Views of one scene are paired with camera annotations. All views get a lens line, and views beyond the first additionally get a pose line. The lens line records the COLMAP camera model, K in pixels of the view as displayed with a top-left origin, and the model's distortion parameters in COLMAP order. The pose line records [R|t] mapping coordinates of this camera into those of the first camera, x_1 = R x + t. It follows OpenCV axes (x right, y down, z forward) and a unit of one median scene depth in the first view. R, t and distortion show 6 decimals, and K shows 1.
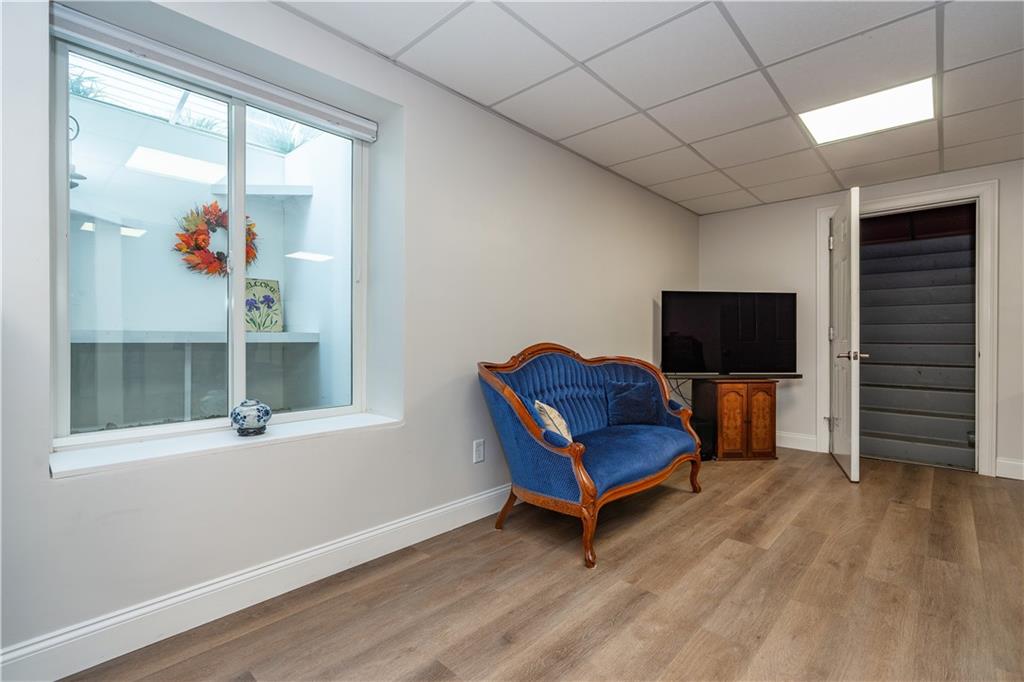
lens RADIAL K [[470.2, 0, 512.3], [0, 470.2, 339.7], [0, 0, 1]] dist [-0.000269, -0.000067]
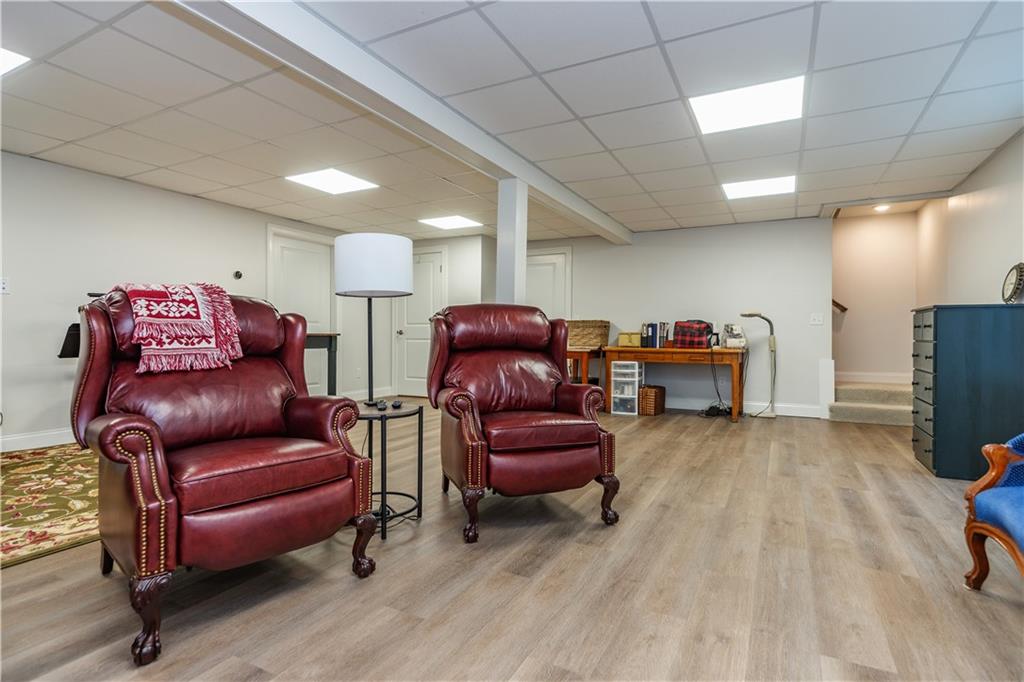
lens RADIAL K [[510.5, 0, 512.1], [0, 510.5, 337.0], [0, 0, 1]] dist [-0.001985, -0.000718]
pose [[-0.966029, -0.001329, -0.258431, 1.321899], [-0.004027, 0.999943, 0.009908, 0.036239], [0.258403, 0.010612, -0.965979, 1.841707]]
